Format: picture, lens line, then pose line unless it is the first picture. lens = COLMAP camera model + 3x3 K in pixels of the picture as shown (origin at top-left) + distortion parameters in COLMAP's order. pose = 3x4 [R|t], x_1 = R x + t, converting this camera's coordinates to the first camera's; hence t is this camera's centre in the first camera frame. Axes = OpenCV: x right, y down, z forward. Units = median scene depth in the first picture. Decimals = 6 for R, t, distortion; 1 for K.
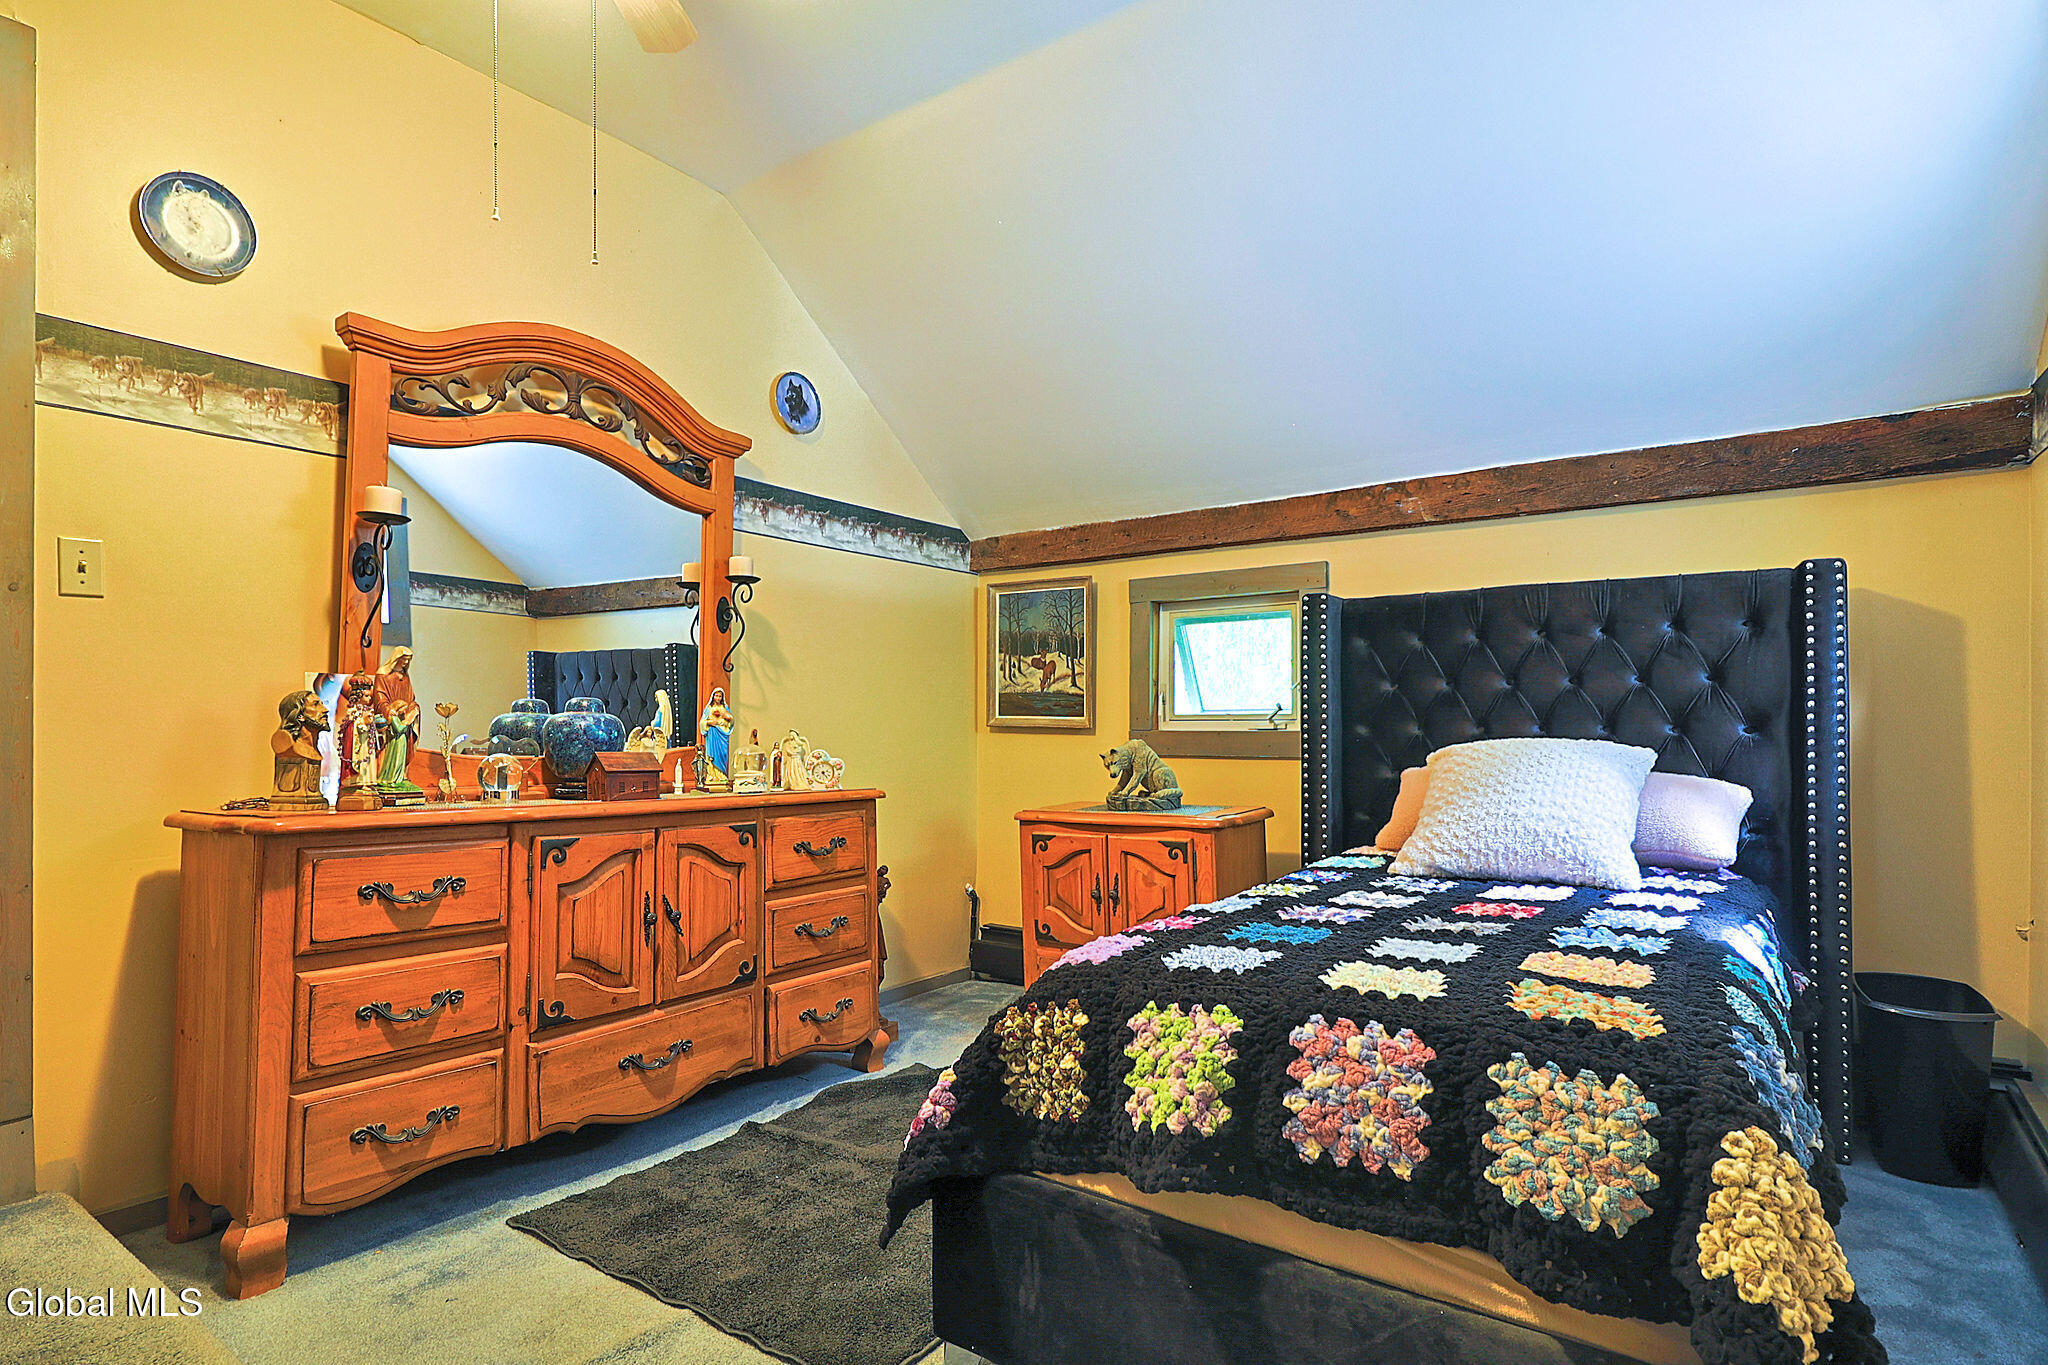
lens RADIAL K [[1099.9, 0, 1032.9], [0, 1099.9, 722.6], [0, 0, 1]] dist [0.002990, 0.000257]
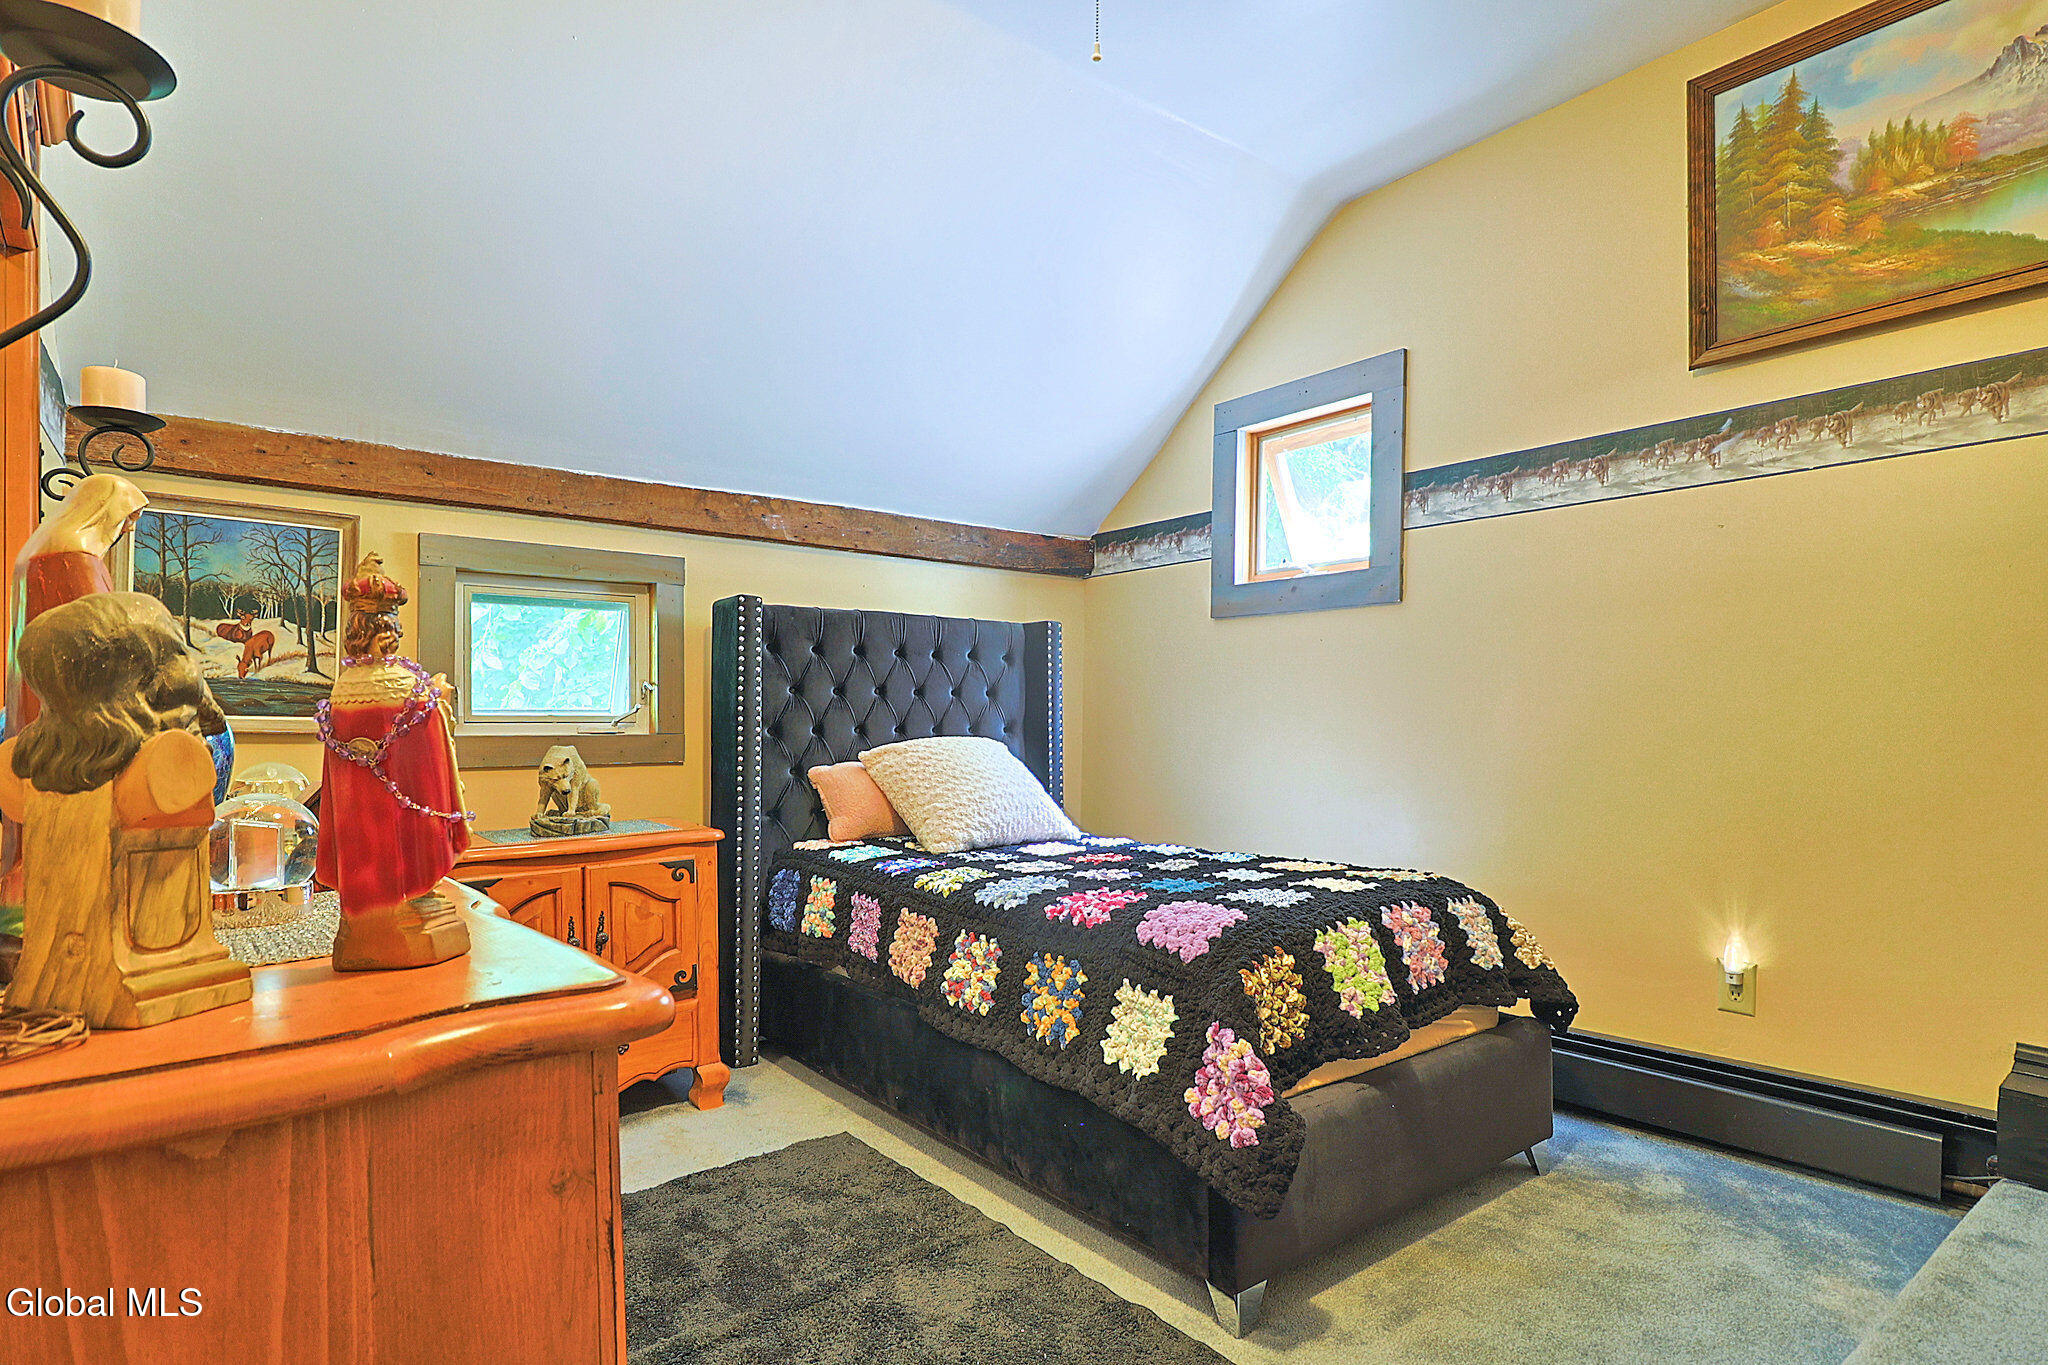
lens RADIAL K [[1099.9, 0, 1032.9], [0, 1099.9, 722.6], [0, 0, 1]] dist [0.002990, 0.000257]
pose [[0.248979, 0.004353, 0.968499, -0.594675], [0.003028, 0.999982, -0.005273, 0.003577], [-0.968504, 0.004245, 0.248961, 0.467591]]
